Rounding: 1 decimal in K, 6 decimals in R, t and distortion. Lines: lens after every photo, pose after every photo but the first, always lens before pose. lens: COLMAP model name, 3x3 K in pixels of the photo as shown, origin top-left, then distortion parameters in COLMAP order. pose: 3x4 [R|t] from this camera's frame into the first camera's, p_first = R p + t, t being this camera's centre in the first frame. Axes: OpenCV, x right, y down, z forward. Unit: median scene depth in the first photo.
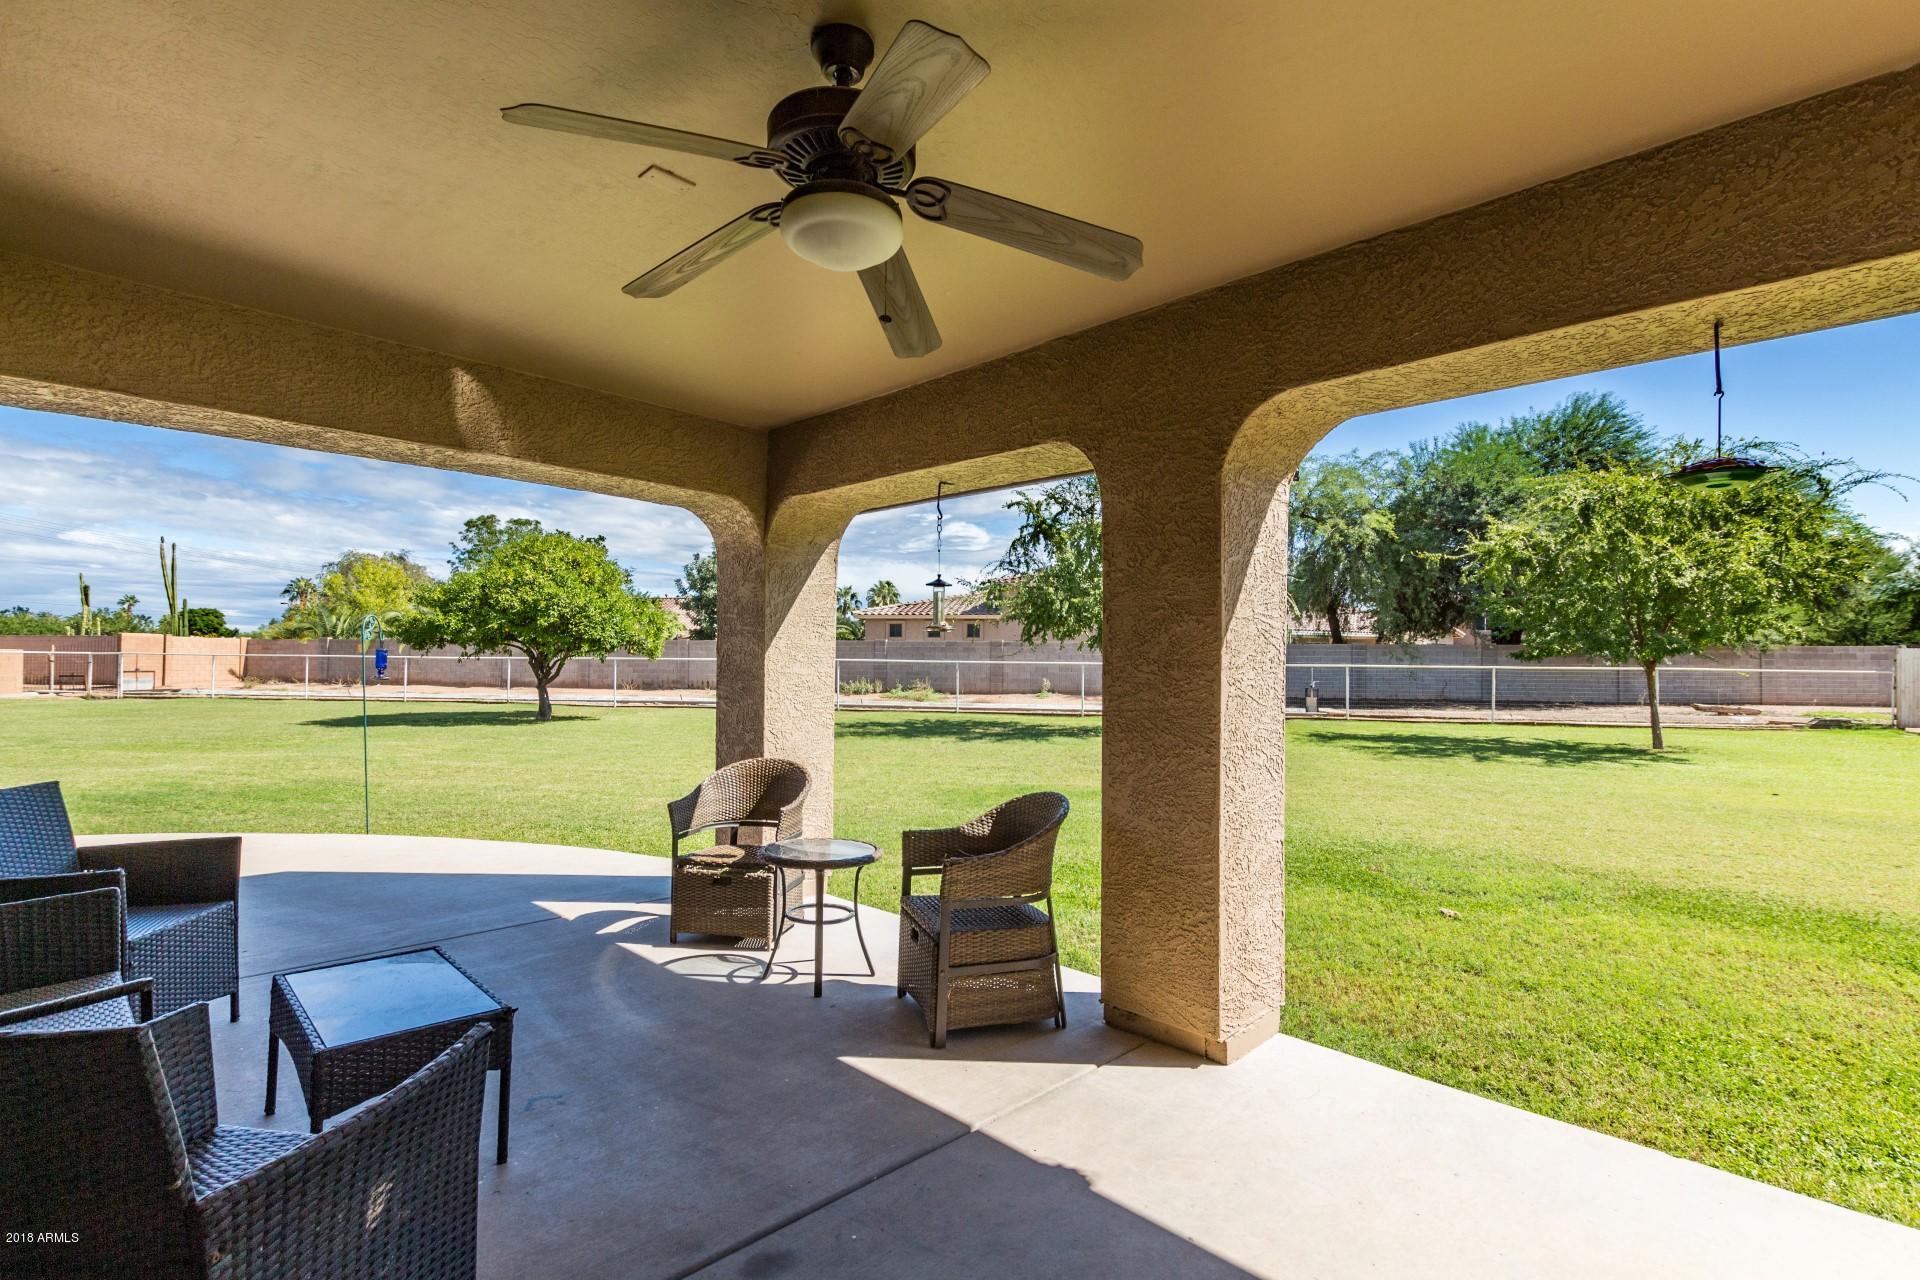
lens RADIAL K [[876.2, 0, 961.0], [0, 876.2, 643.7], [0, 0, 1]] dist [0.000729, 0.000277]
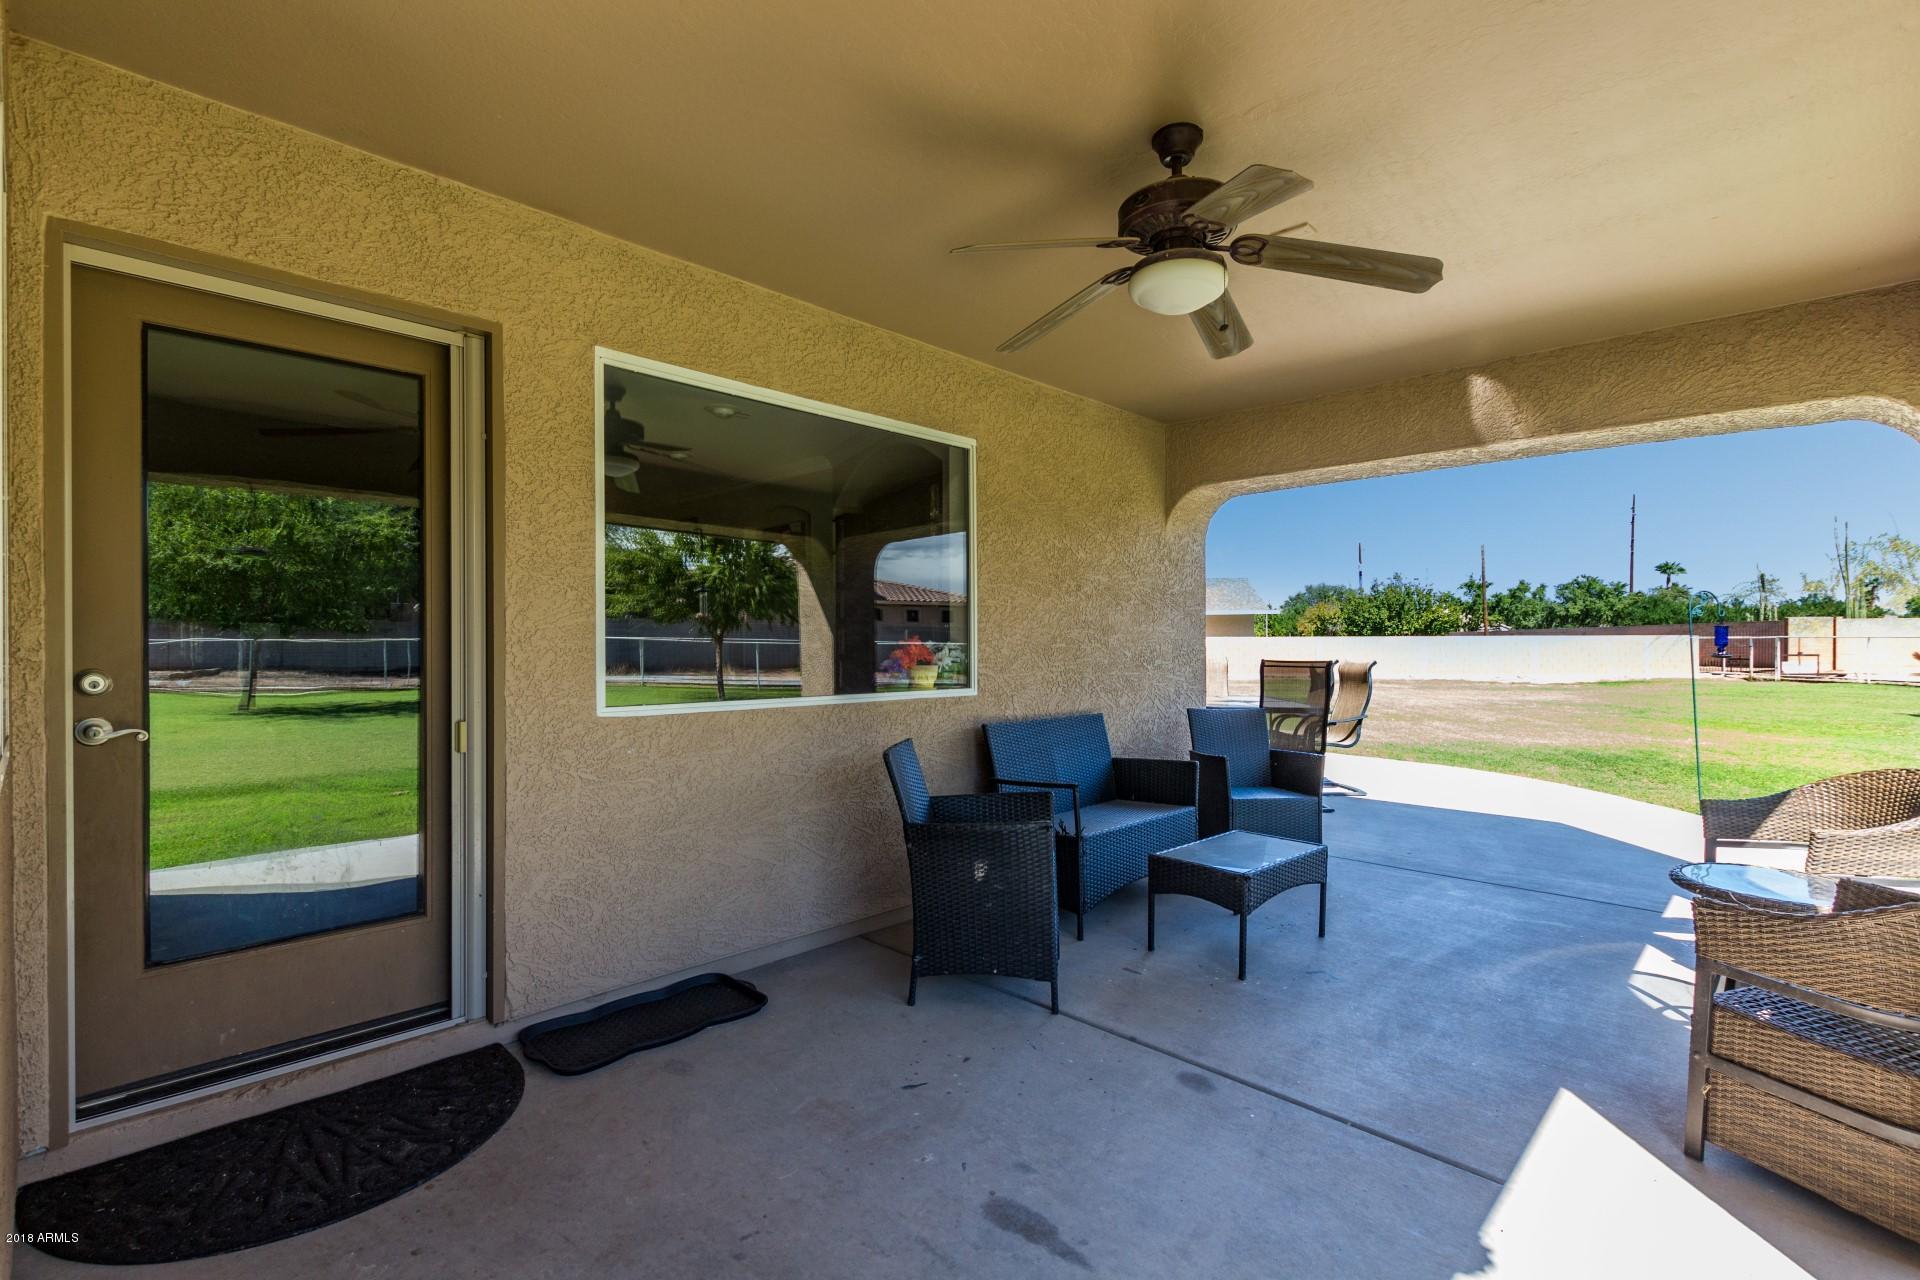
lens RADIAL K [[876.2, 0, 960.9], [0, 876.2, 647.2], [0, 0, 1]] dist [0.000729, 0.000277]
pose [[0.010821, -0.006677, -0.999919, 0.537064], [0.027900, 0.999590, -0.006373, 0.024649], [0.999552, -0.027828, 0.011003, 0.315686]]
